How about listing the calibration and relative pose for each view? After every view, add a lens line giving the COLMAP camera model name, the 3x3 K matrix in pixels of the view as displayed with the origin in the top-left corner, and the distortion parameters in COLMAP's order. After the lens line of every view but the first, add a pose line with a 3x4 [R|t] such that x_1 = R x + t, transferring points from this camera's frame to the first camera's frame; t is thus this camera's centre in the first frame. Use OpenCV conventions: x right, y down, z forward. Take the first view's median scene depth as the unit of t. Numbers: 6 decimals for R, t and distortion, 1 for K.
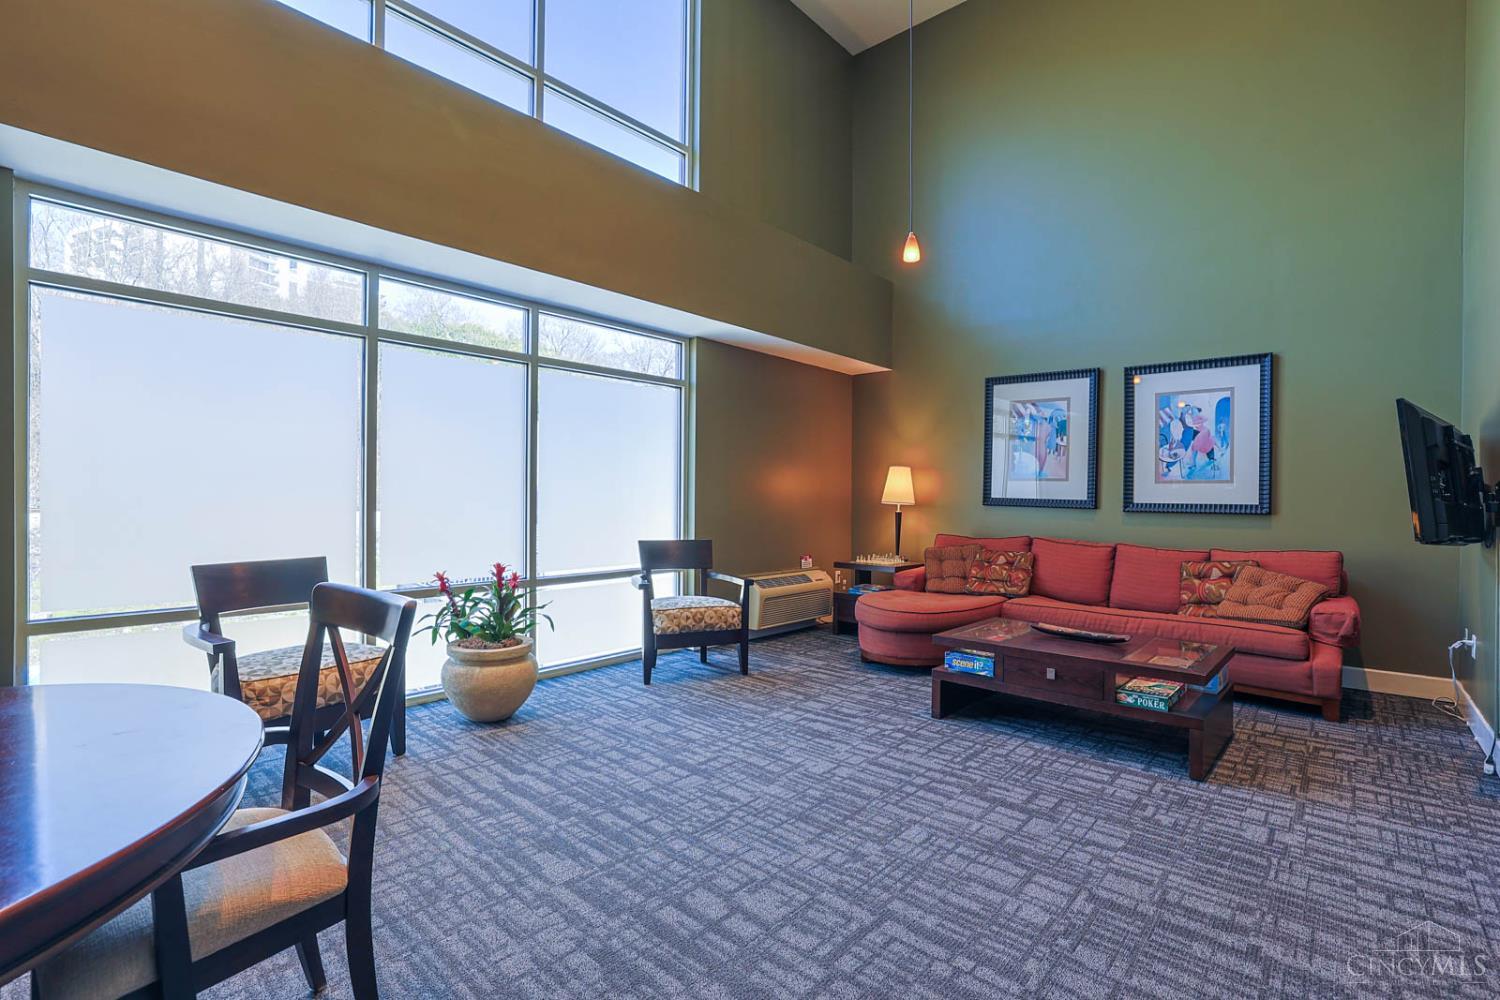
lens RADIAL K [[681.1, 0, 750.8], [0, 681.1, 499.3], [0, 0, 1]] dist [-0.039494, 0.013033]
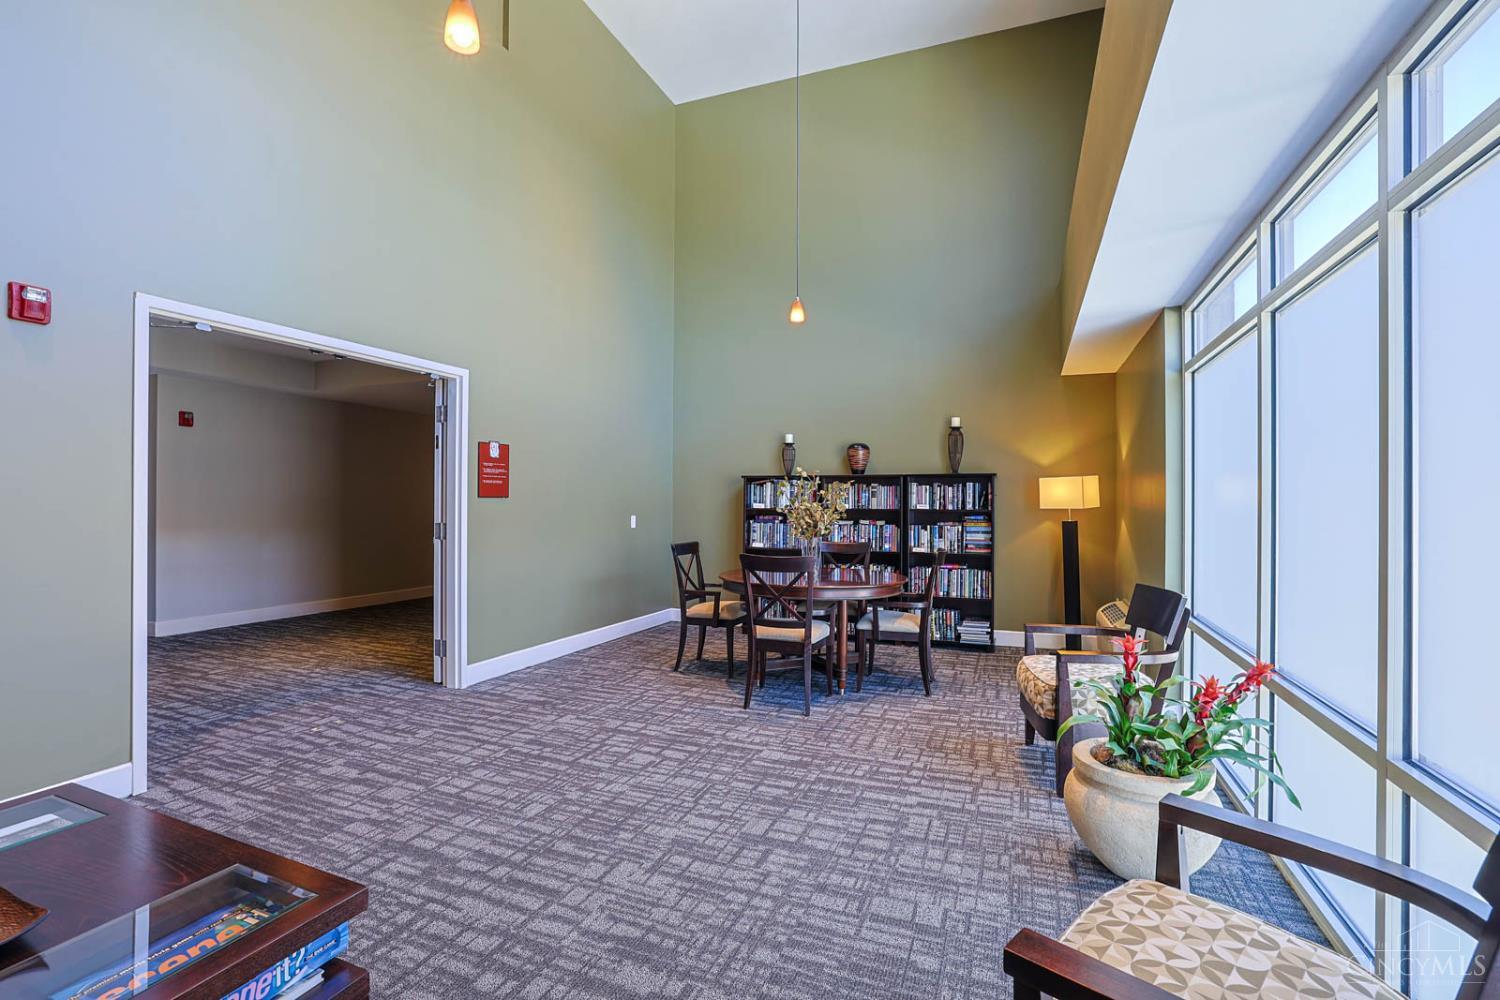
lens RADIAL K [[681.1, 0, 746.2], [0, 681.1, 502.2], [0, 0, 1]] dist [-0.039494, 0.013033]
pose [[-0.940658, -0.011941, -0.339147, 0.280588], [-0.012701, 0.999919, 0.000021, -0.044104], [0.339119, 0.004327, -0.940733, 2.088160]]
